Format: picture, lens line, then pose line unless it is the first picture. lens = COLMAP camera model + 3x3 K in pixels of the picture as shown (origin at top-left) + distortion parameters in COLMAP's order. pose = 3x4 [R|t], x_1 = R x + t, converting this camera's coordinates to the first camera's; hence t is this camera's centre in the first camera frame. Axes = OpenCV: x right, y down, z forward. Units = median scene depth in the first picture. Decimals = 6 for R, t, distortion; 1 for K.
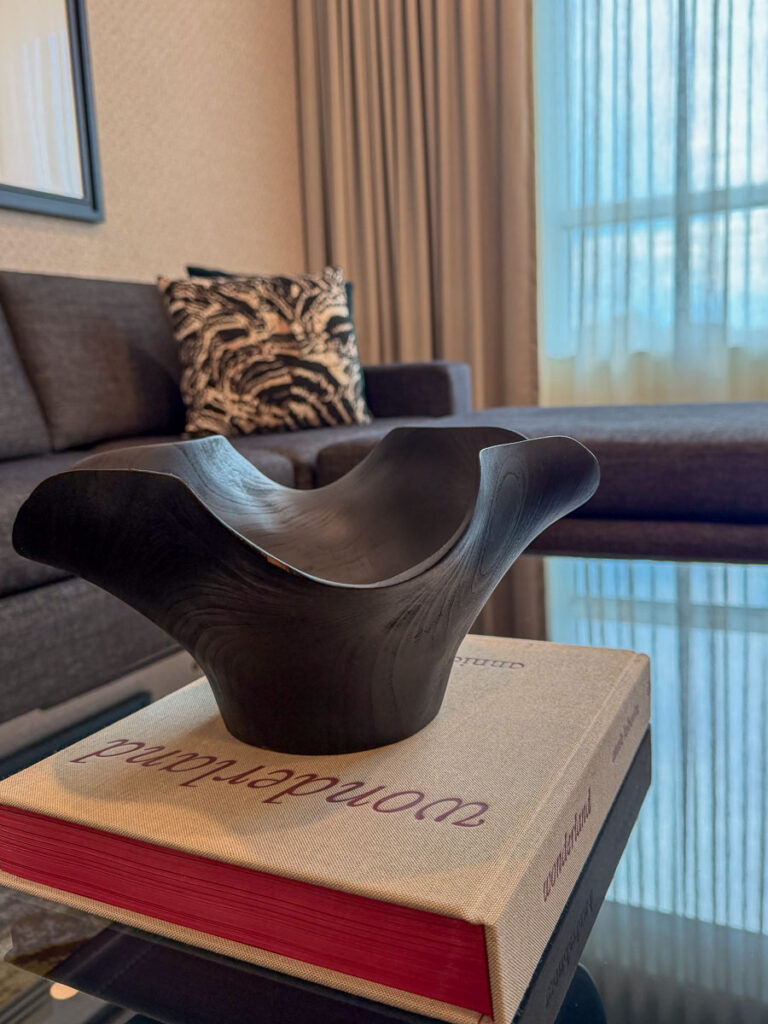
lens RADIAL K [[826.4, 0, 391.2], [0, 826.4, 501.9], [0, 0, 1]] dist [-0.008301, -0.018698]
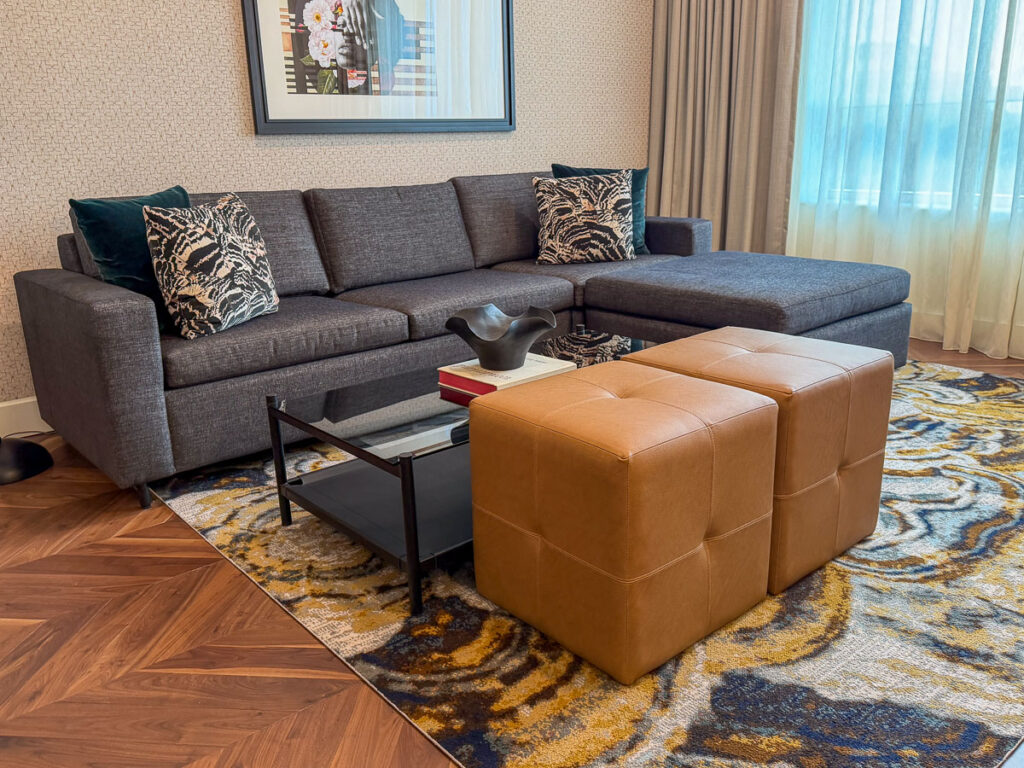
lens RADIAL K [[826.4, 0, 511.4], [0, 826.4, 388.8], [0, 0, 1]] dist [-0.008301, -0.018698]
pose [[0.922438, 0.129288, -0.363859, 0.459673], [-0.067947, 0.981926, 0.176648, -0.124638], [0.380121, -0.138224, 0.914550, -0.900769]]
